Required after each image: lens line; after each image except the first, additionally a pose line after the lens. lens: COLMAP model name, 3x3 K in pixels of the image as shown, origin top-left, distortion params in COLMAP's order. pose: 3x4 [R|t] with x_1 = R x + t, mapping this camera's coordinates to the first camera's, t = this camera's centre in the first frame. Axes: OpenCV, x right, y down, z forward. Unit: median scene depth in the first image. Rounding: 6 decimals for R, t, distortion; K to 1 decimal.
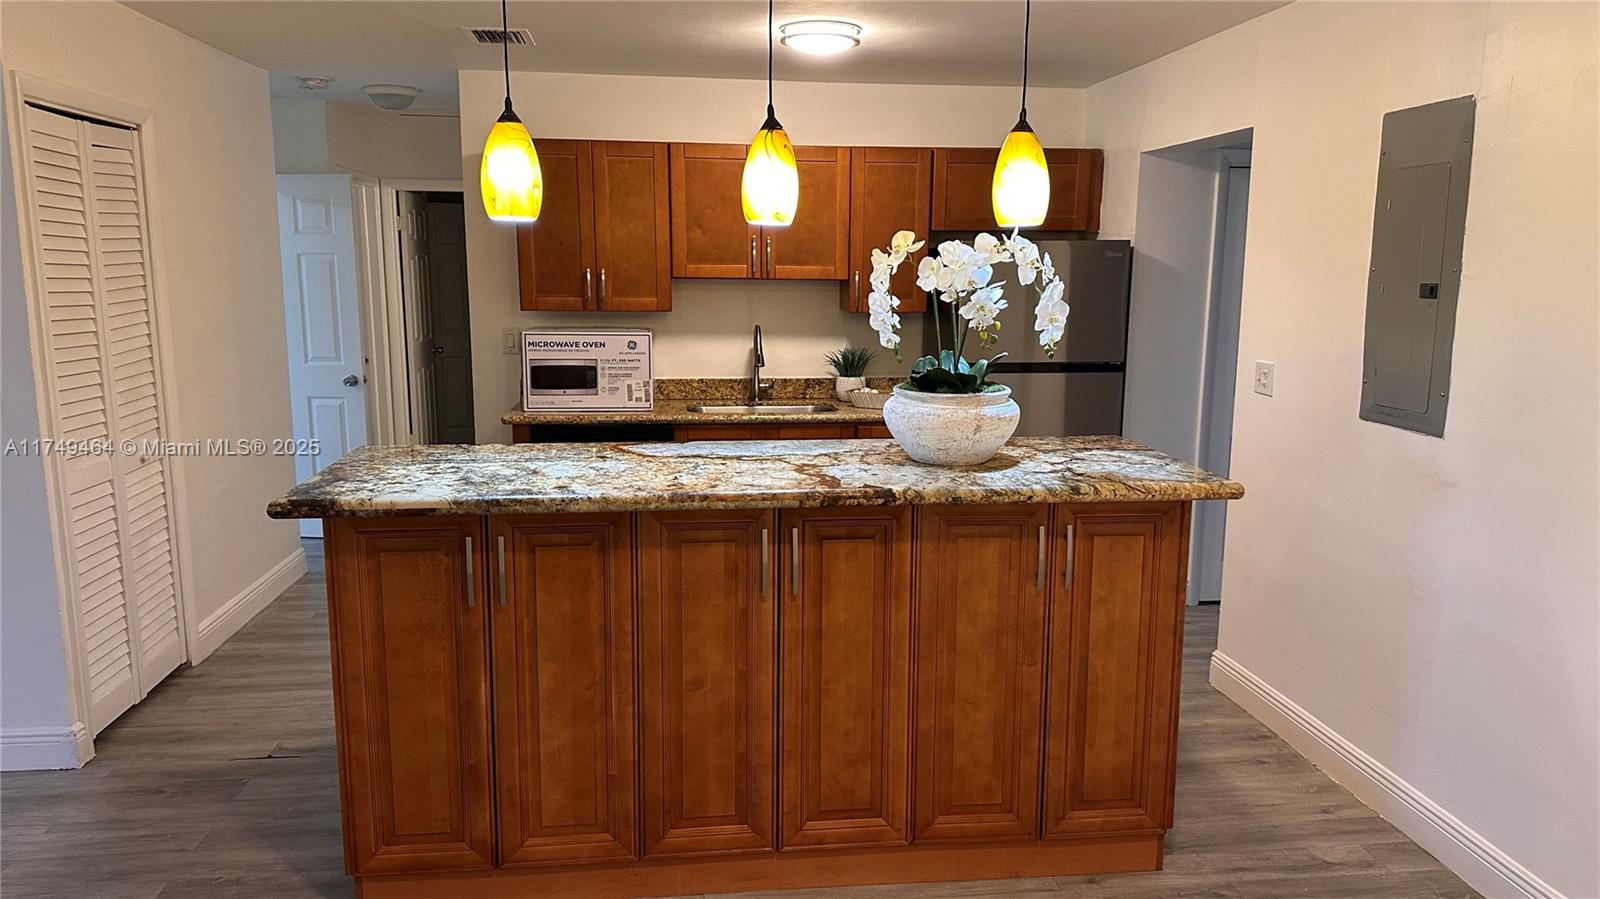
lens RADIAL K [[1133.9, 0, 800.0], [0, 1133.9, 449.5], [0, 0, 1]] dist [0.061325, -0.072643]
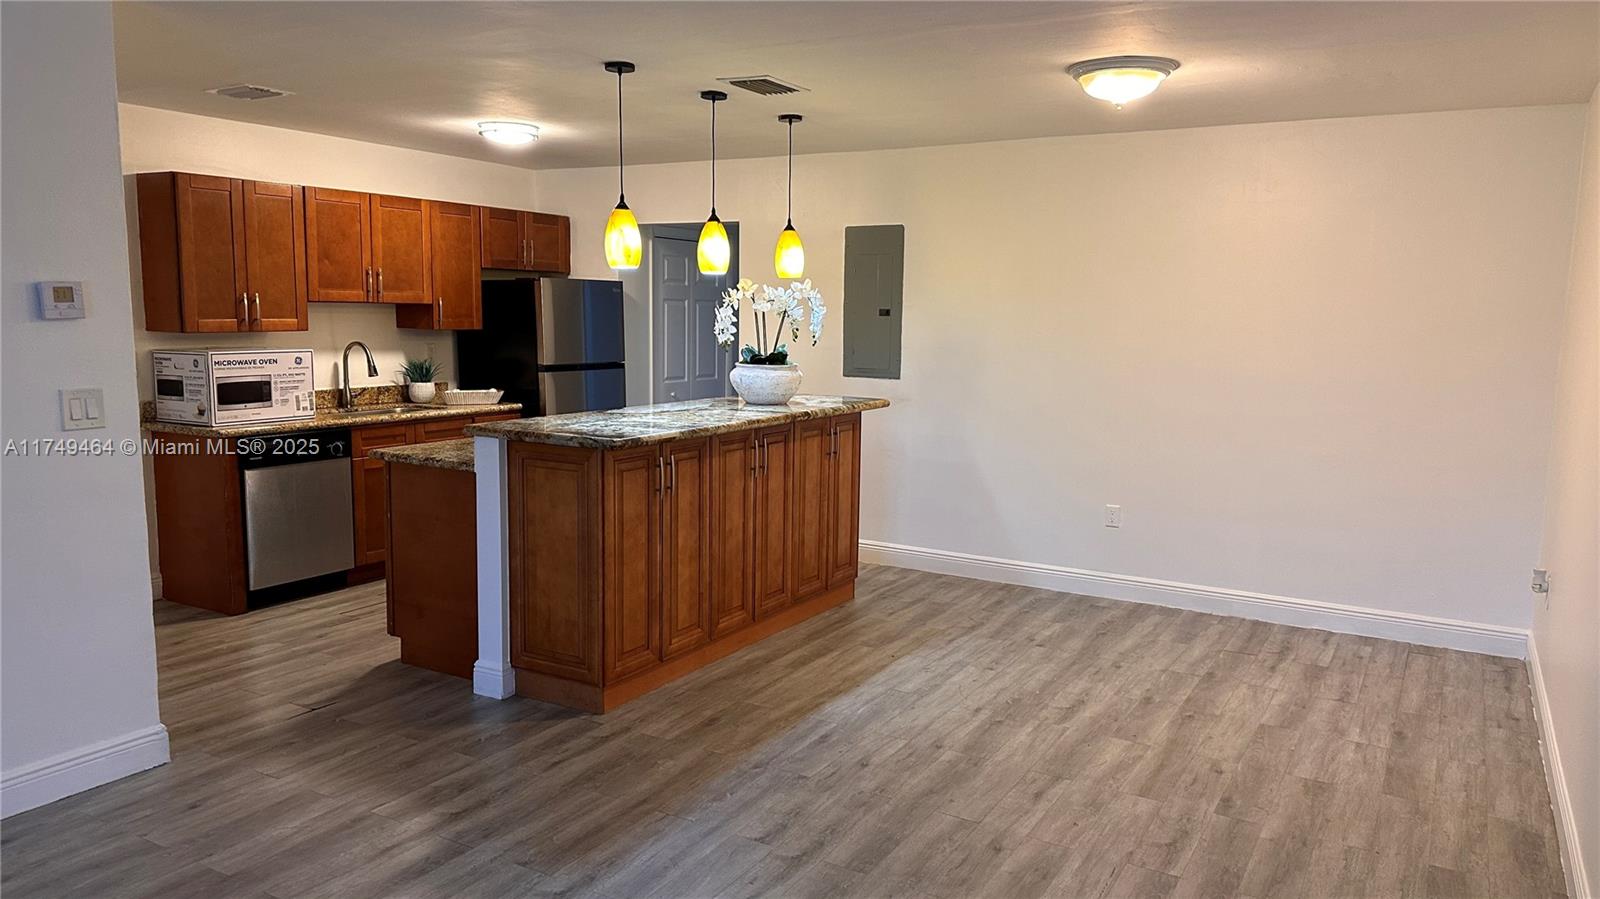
lens RADIAL K [[1132.6, 0, 843.4], [0, 1132.6, 450.2], [0, 0, 1]] dist [0.187169, -0.403345]
pose [[0.577597, -0.100612, 0.810098, -0.776184], [0.120108, 0.992050, 0.037574, 0.018404], [-0.807438, 0.075596, 0.585089, -0.106017]]
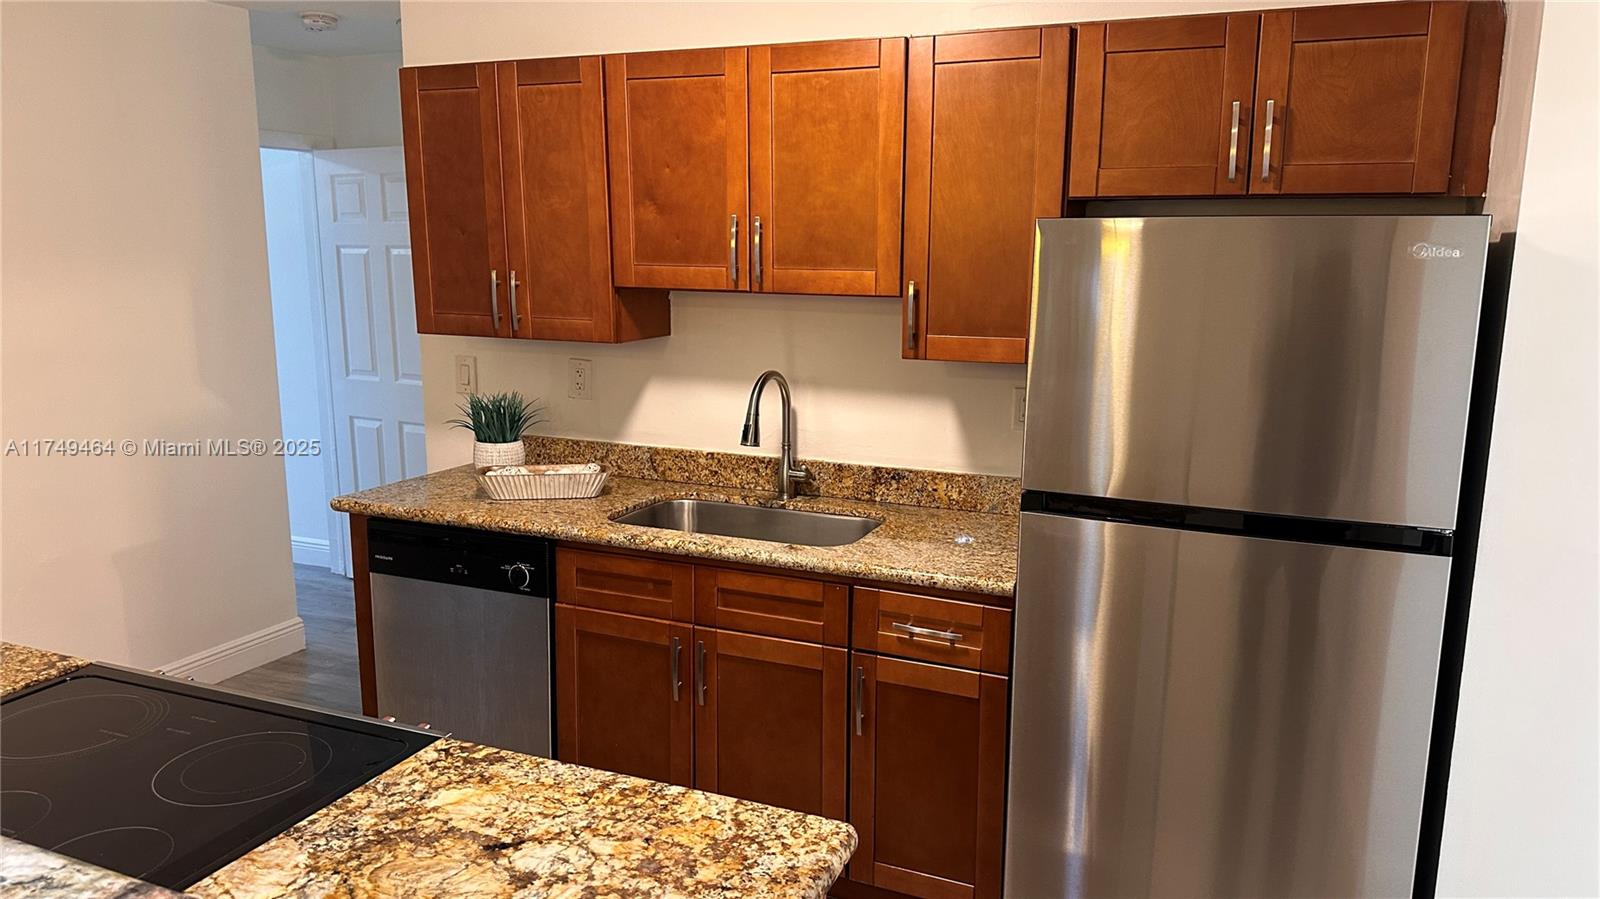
lens RADIAL K [[1133.9, 0, 800.0], [0, 1133.9, 449.5], [0, 0, 1]] dist [0.061325, -0.072643]
pose [[0.866265, 0.089017, -0.491590, 0.276491], [-0.082810, 0.995971, 0.034424, -0.097280], [0.492674, 0.010888, 0.870146, 0.544808]]
